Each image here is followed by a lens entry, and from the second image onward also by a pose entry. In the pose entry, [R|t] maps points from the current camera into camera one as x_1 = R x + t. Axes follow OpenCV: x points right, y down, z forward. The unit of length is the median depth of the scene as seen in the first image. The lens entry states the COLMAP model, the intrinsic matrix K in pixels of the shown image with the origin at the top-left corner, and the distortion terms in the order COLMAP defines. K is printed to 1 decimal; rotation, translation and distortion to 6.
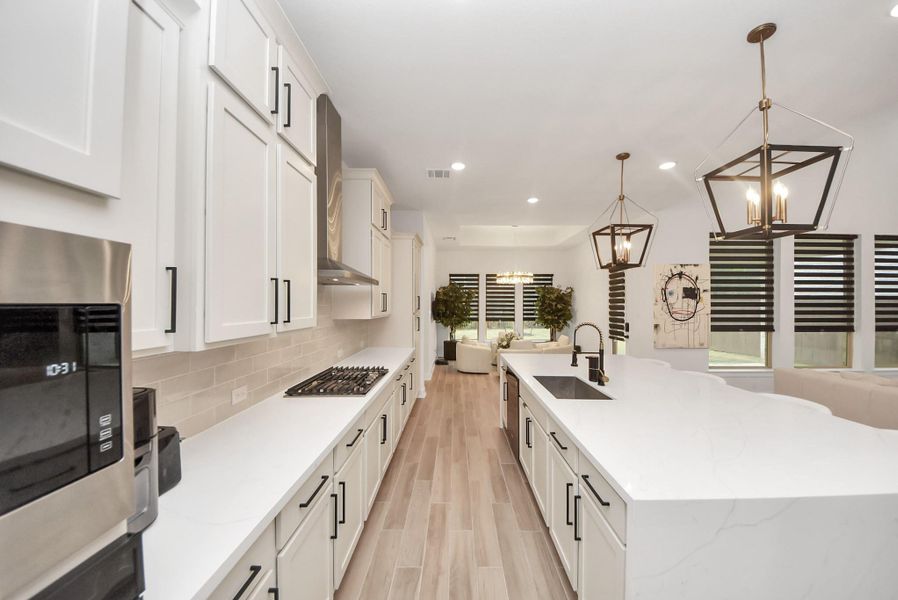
lens RADIAL K [[317.4, 0, 448.5], [0, 317.4, 302.2], [0, 0, 1]] dist [-0.008997, -0.001605]
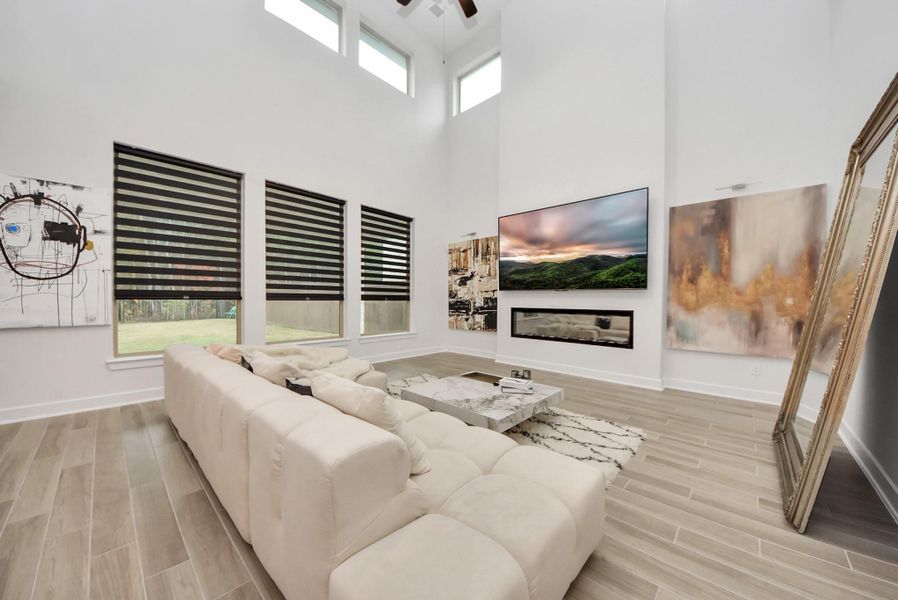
lens RADIAL K [[320.7, 0, 462.1], [0, 320.7, 304.2], [0, 0, 1]] dist [0.000435, -0.006485]
pose [[0.652736, -0.006516, 0.757557, 0.826658], [-0.011533, 0.999762, 0.018536, 0.085979], [-0.757497, -0.020836, 0.652506, 0.058912]]
